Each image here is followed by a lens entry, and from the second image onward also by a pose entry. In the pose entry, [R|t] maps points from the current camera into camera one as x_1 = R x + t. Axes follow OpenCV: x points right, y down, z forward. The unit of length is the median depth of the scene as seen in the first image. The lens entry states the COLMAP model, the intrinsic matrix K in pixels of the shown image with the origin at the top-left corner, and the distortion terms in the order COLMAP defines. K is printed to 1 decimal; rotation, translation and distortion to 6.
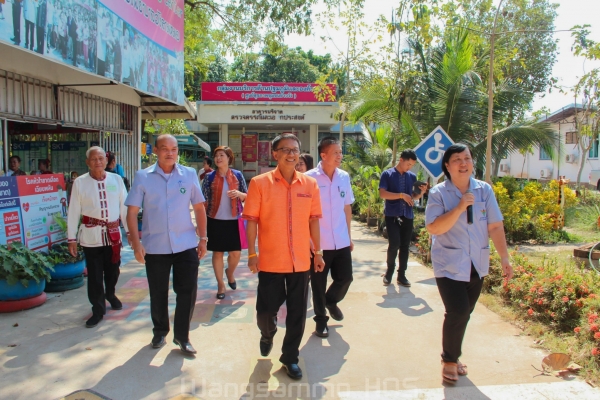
lens RADIAL K [[504.8, 0, 300.8], [0, 504.8, 193.0], [0, 0, 1]] dist [-0.161920, 0.138474]
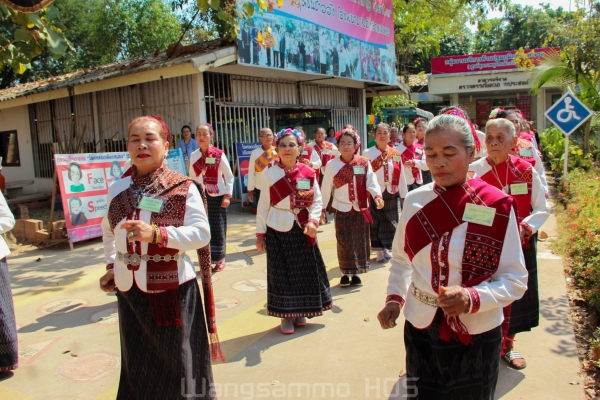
lens RADIAL K [[504.8, 0, 300.8], [0, 504.8, 193.0], [0, 0, 1]] dist [-0.161920, 0.138474]
pose [[0.867161, 0.012968, -0.497859, 0.237230], [0.018652, 0.998114, 0.058486, 0.027167], [0.497678, -0.060003, 0.865284, -0.304900]]
